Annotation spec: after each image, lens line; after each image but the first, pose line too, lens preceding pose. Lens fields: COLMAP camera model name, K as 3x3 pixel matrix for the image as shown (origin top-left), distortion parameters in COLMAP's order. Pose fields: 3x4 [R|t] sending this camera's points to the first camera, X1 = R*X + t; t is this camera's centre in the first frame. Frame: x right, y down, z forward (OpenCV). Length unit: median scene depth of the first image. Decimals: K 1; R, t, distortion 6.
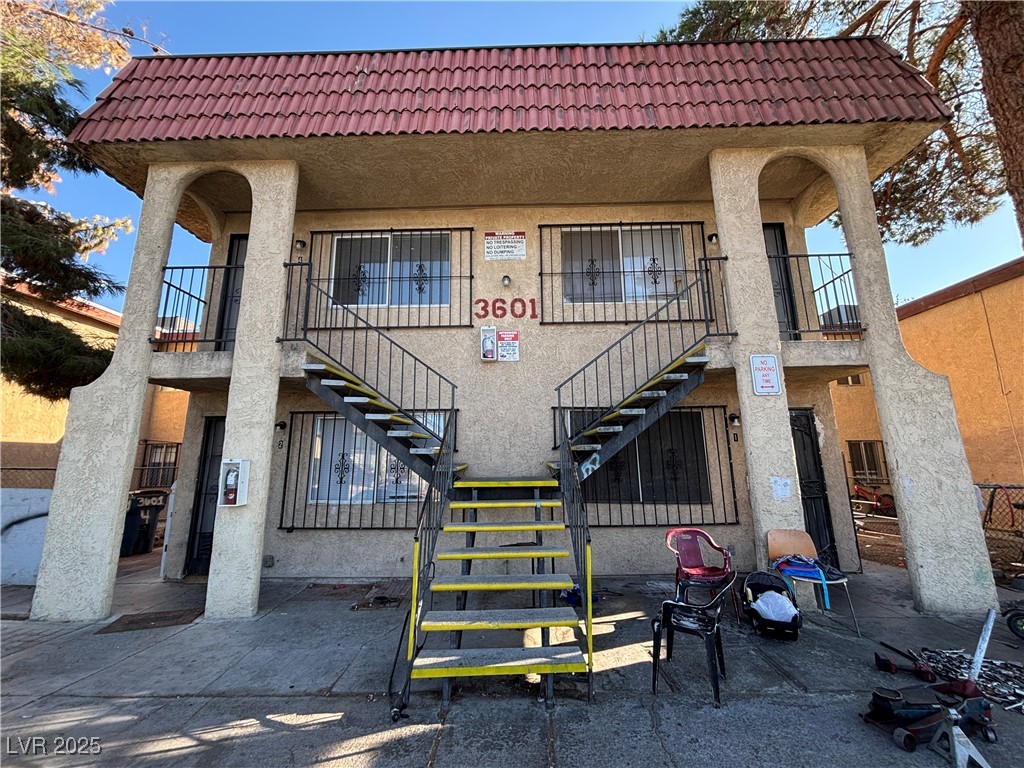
lens RADIAL K [[412.9, 0, 512.0], [0, 412.9, 383.8], [0, 0, 1]] dist [0.007592, -0.000160]
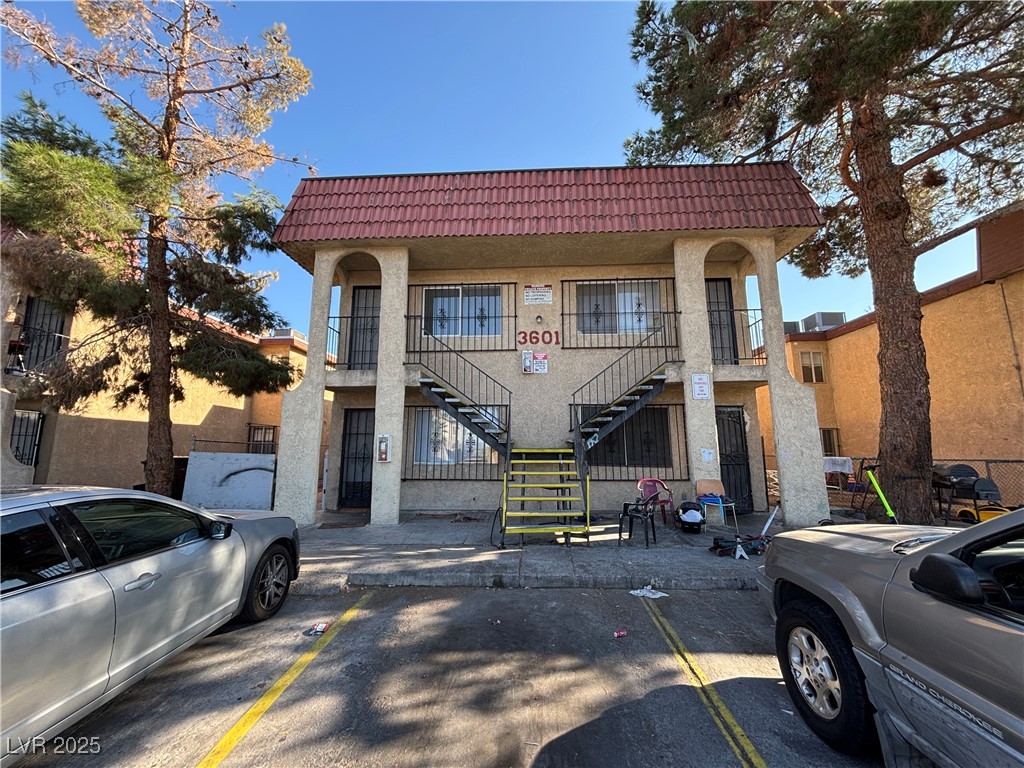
lens RADIAL K [[412.9, 0, 512.7], [0, 412.9, 385.9], [0, 0, 1]] dist [0.007592, -0.000160]
pose [[0.999496, 0.005180, -0.031329, -0.070137], [-0.003962, 0.999239, 0.038815, -0.074838], [0.031506, -0.038672, 0.998755, -0.574030]]
